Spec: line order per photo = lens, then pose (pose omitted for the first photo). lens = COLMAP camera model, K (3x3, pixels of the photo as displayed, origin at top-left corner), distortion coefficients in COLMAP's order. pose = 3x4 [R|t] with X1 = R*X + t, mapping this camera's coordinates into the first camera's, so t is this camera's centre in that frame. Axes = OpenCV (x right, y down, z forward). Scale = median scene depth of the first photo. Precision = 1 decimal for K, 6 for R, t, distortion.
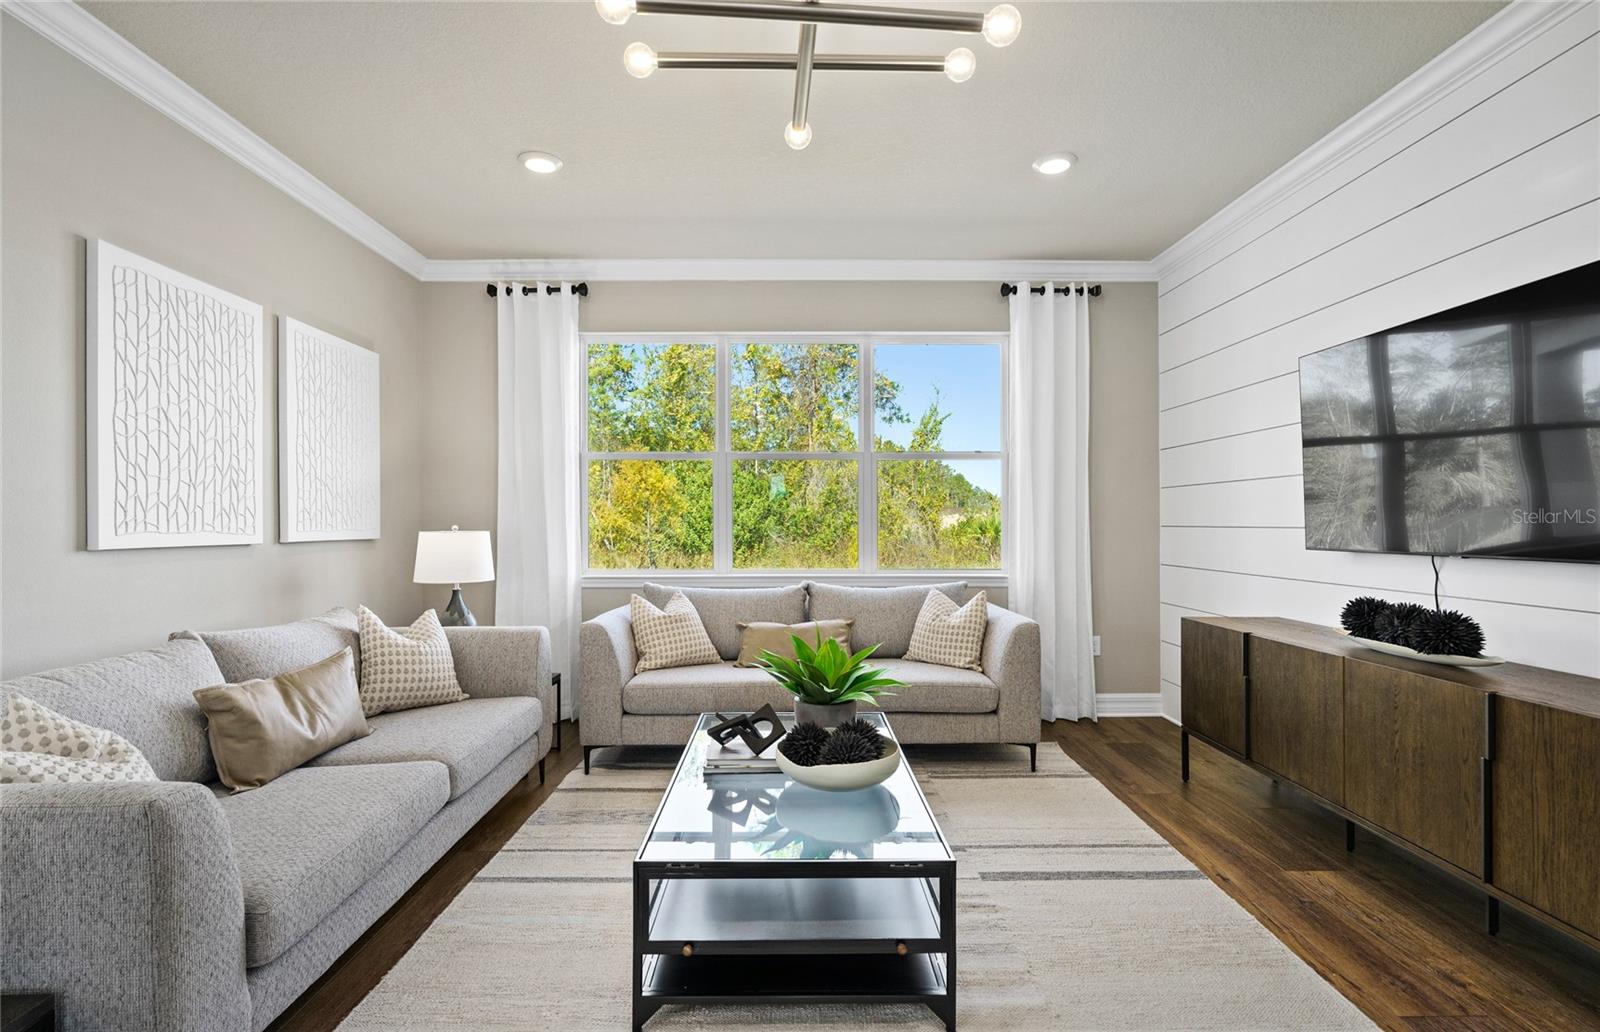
lens RADIAL K [[750.6, 0, 801.7], [0, 750.6, 519.9], [0, 0, 1]] dist [-0.002812, 0.000350]
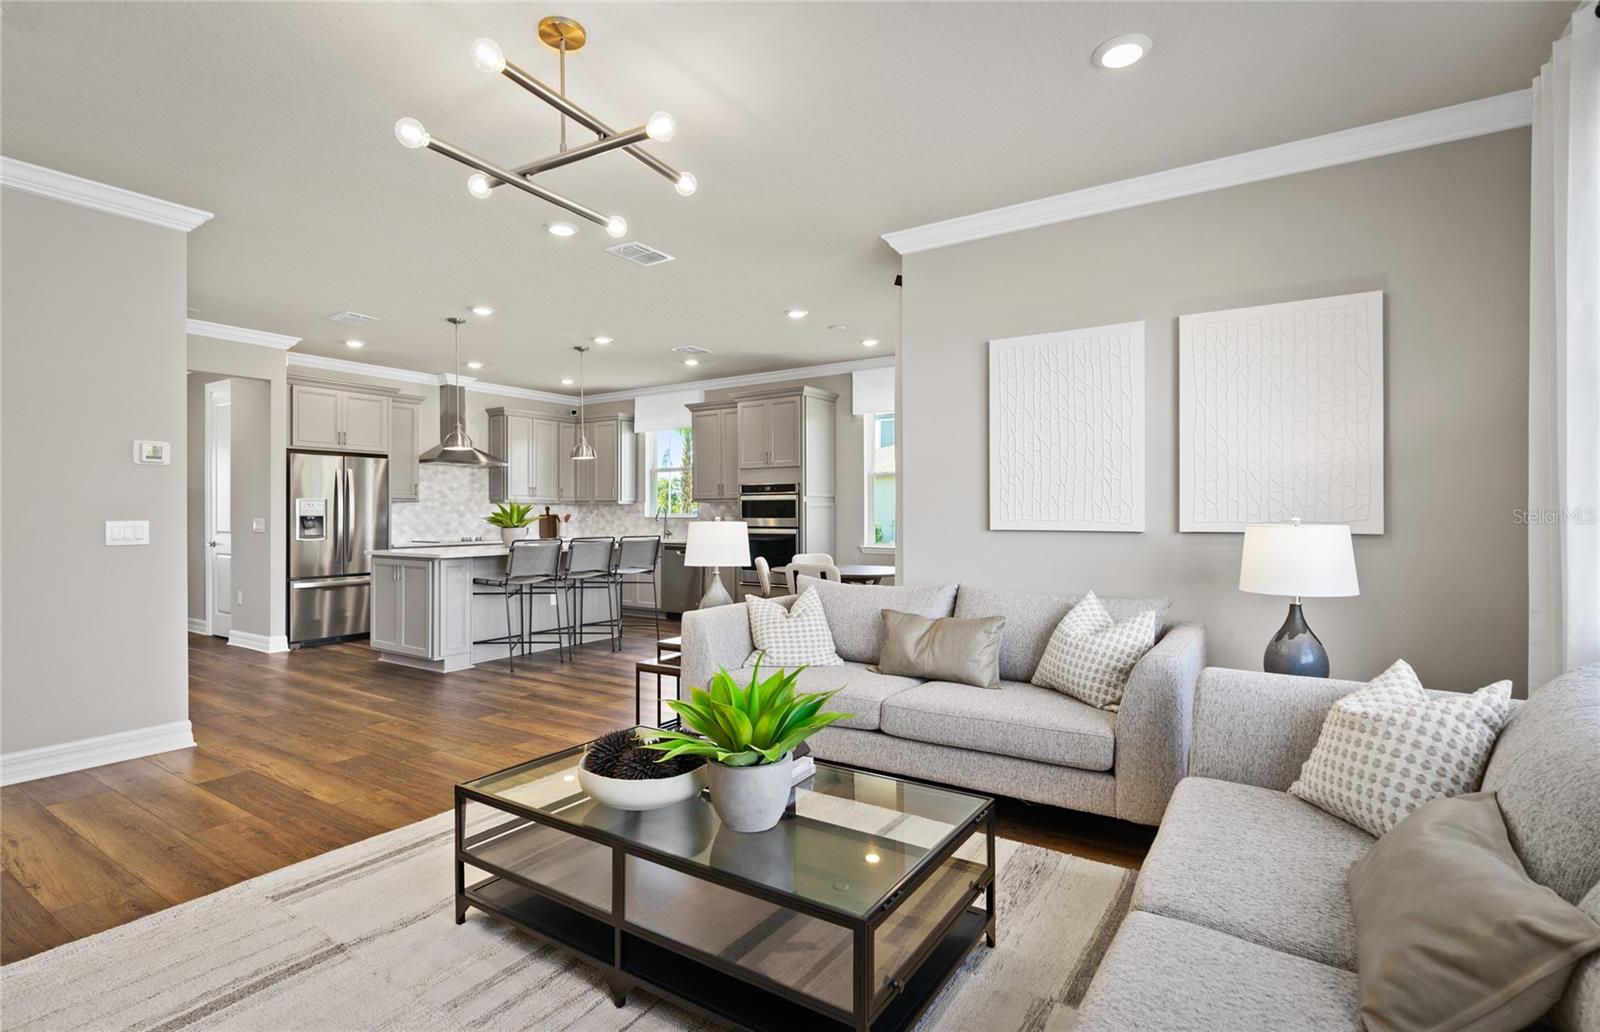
lens RADIAL K [[760.4, 0, 796.8], [0, 760.4, 507.3], [0, 0, 1]] dist [-0.001616, 0.000178]
pose [[-0.563355, -0.003434, -0.826208, 0.472603], [0.004749, 0.999961, -0.007395, 0.001083], [0.826202, -0.008090, -0.563316, 1.107407]]
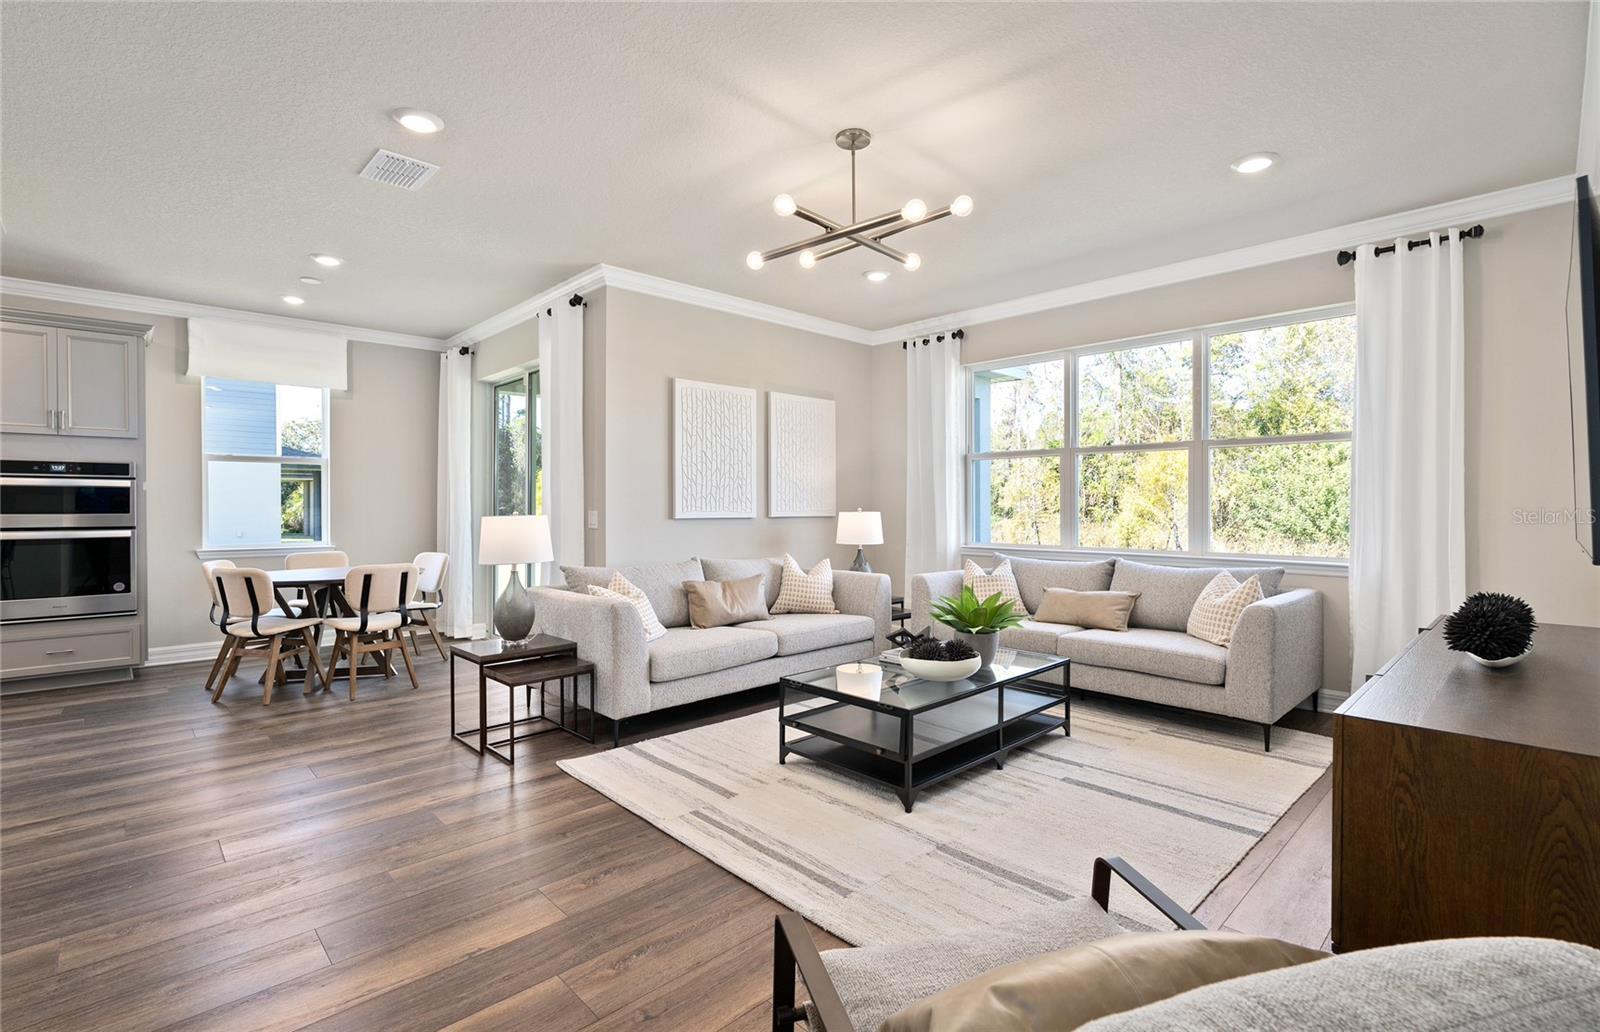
lens RADIAL K [[725.7, 0, 803.0], [0, 725.7, 509.7], [0, 0, 1]] dist [-0.010901, 0.000245]
pose [[0.685867, 0.005364, -0.727707, 0.612680], [0.000924, 0.999966, 0.008242, -0.002242], [0.727726, -0.006325, 0.685839, -0.136784]]
